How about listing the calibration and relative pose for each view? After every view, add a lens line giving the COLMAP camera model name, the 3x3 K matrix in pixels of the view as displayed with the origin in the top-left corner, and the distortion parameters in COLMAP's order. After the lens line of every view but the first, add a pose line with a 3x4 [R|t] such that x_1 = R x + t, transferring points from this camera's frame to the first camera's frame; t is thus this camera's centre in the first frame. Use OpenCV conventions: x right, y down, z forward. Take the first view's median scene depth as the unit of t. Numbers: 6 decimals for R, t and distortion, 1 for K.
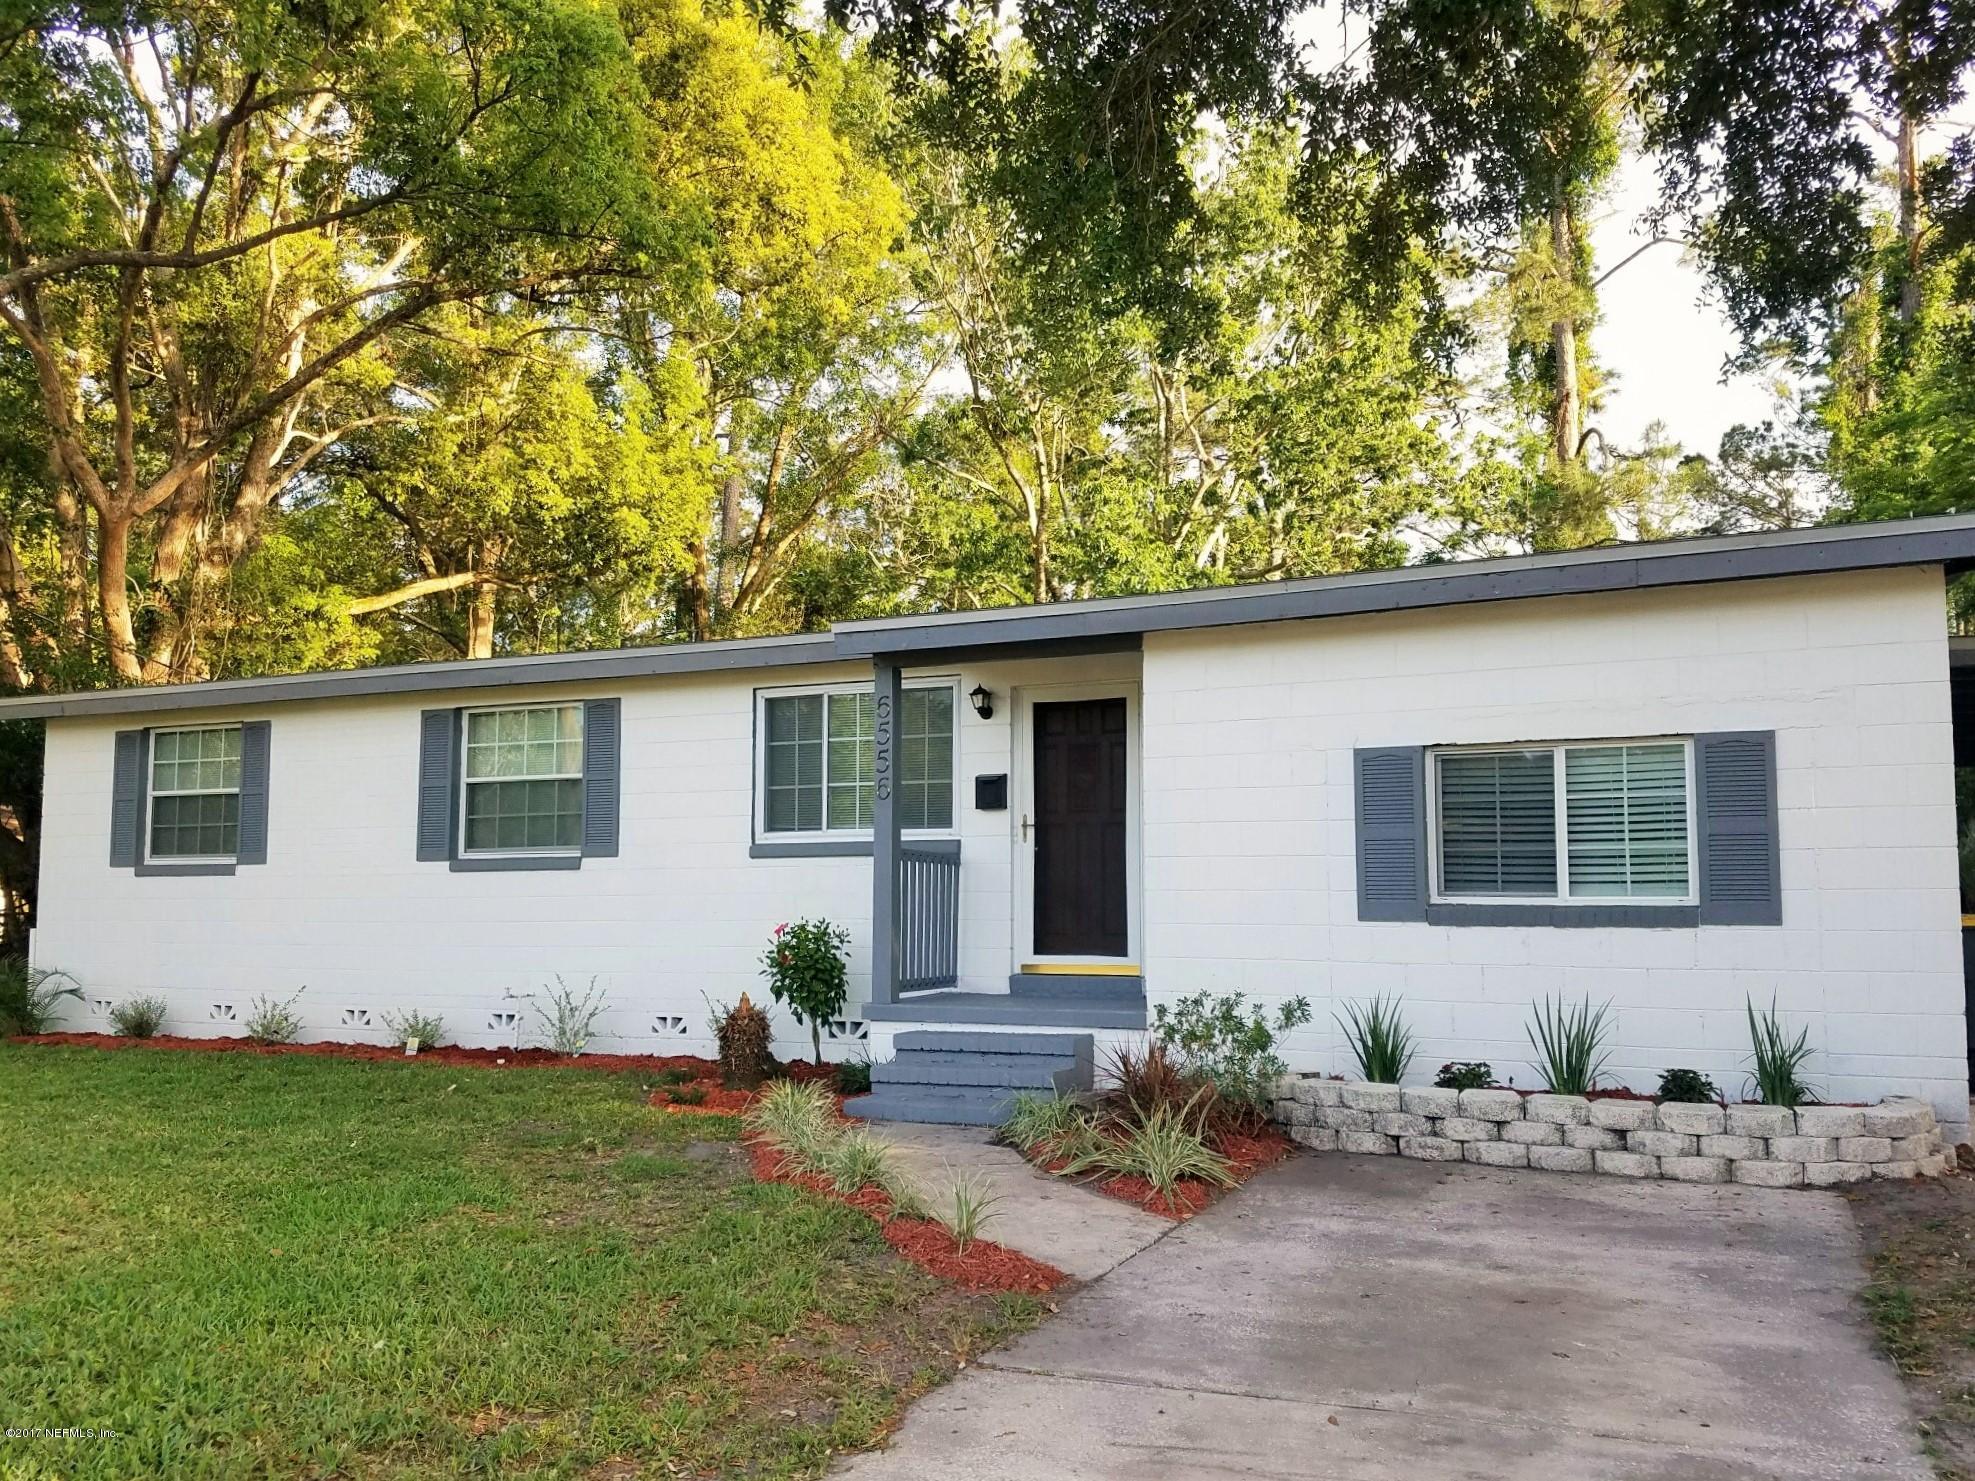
lens RADIAL K [[1608.0, 0, 992.6], [0, 1608.0, 801.6], [0, 0, 1]] dist [0.238971, -0.452502]
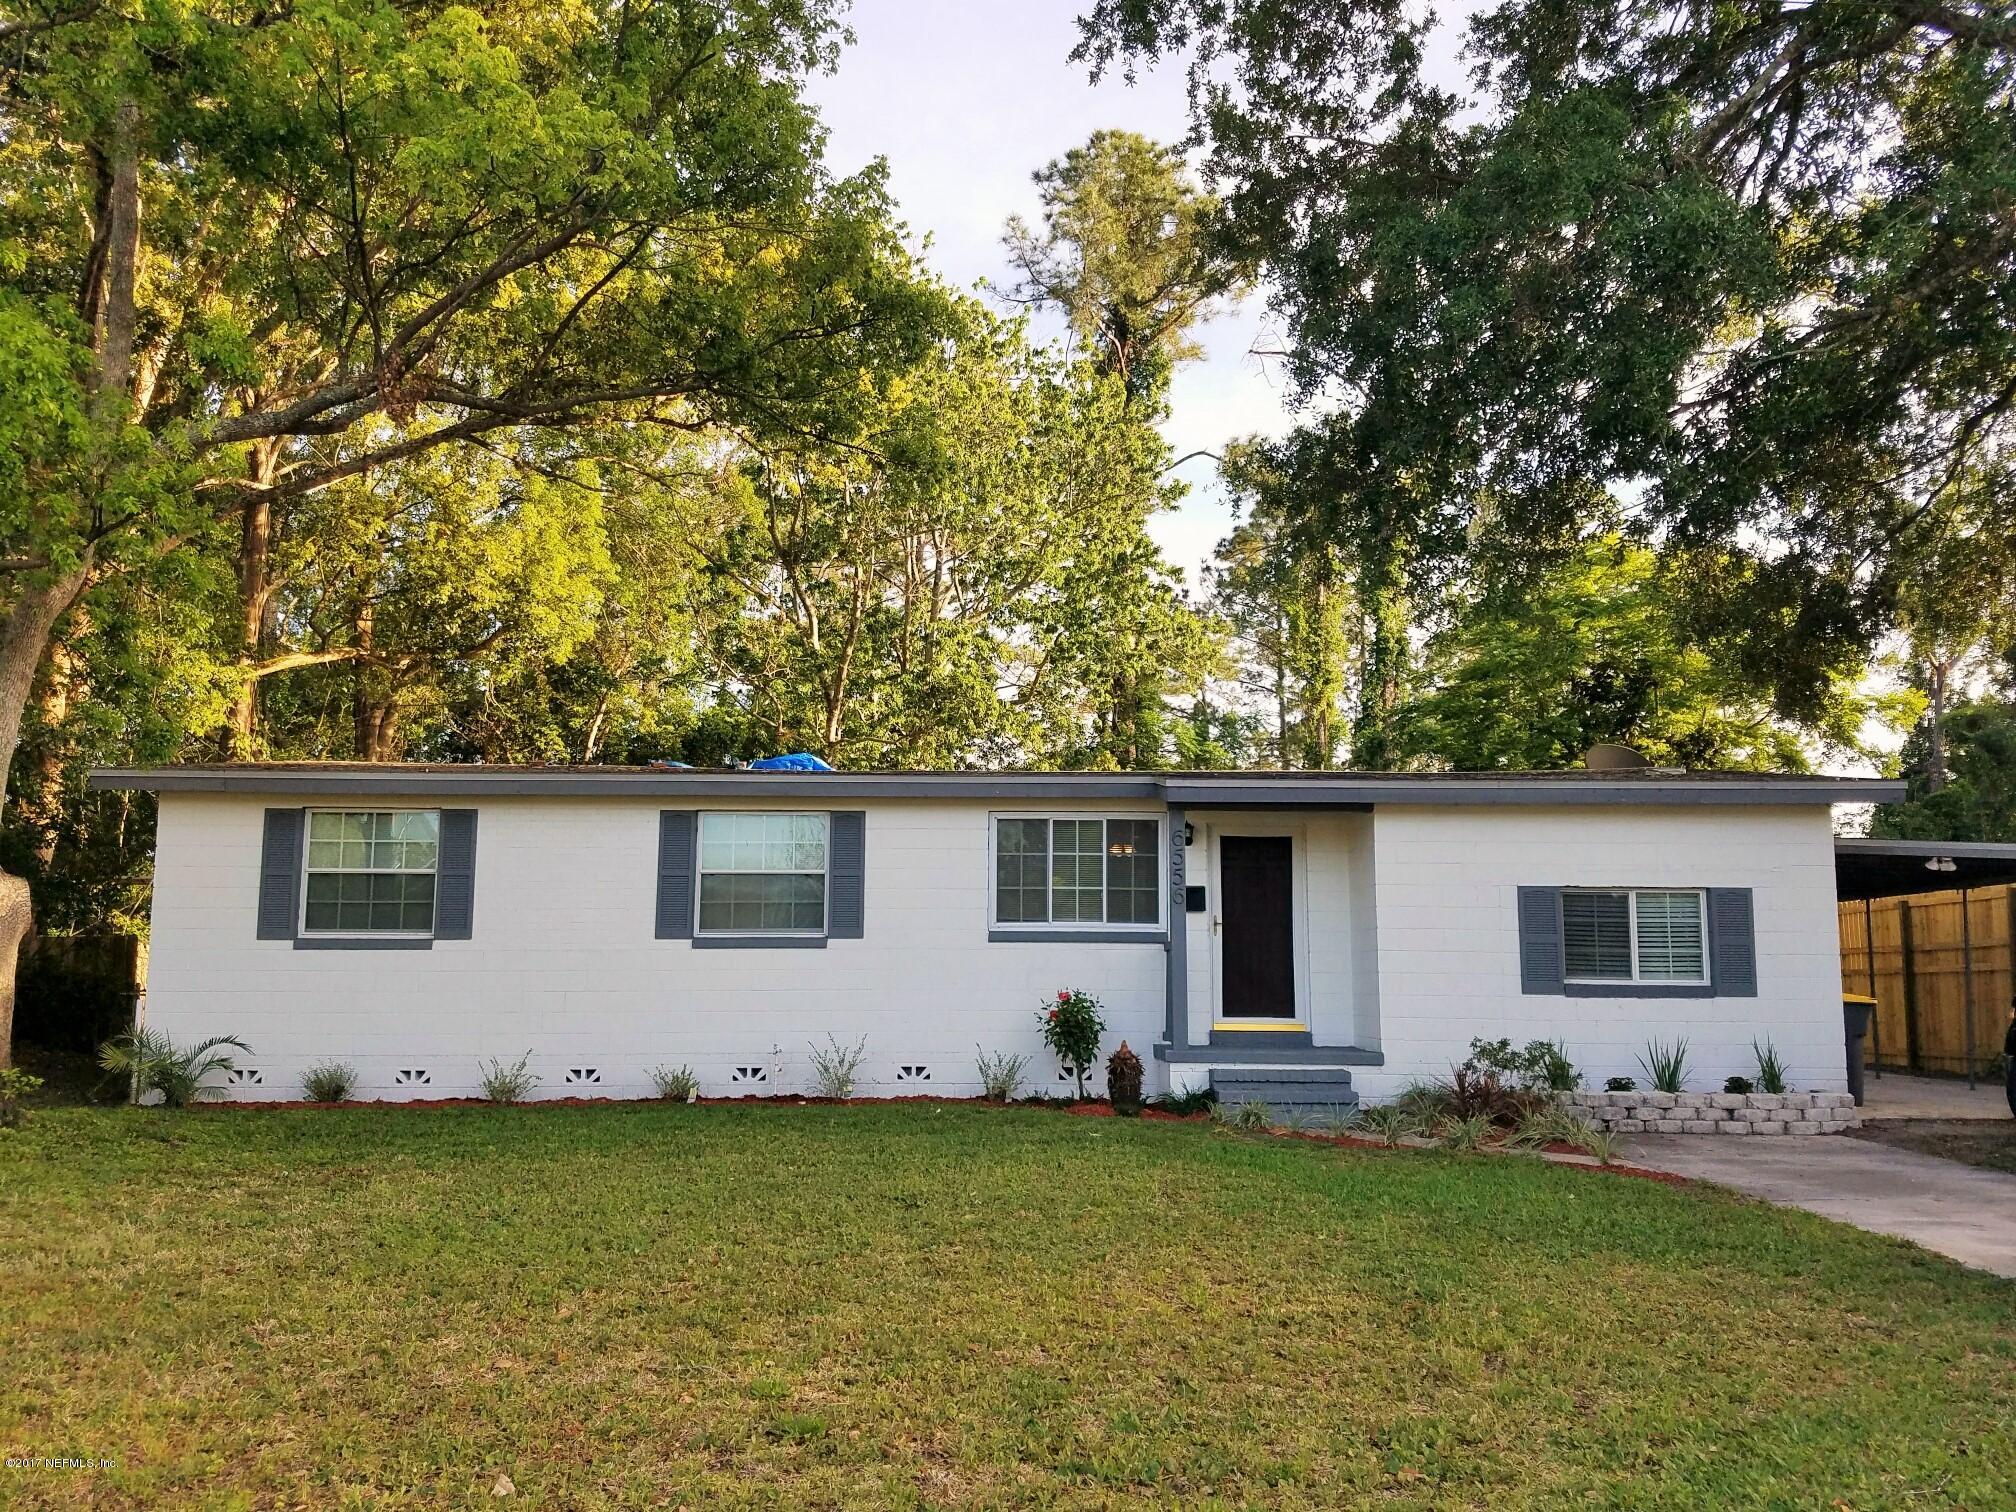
lens RADIAL K [[1641.3, 0, 1013.2], [0, 1641.3, 818.4], [0, 0, 1]] dist [0.238971, -0.452502]
pose [[0.888147, 0.047897, 0.457058, -0.790527], [-0.034107, 0.998681, -0.038380, -0.015372], [-0.458293, 0.018499, 0.888609, -0.199267]]
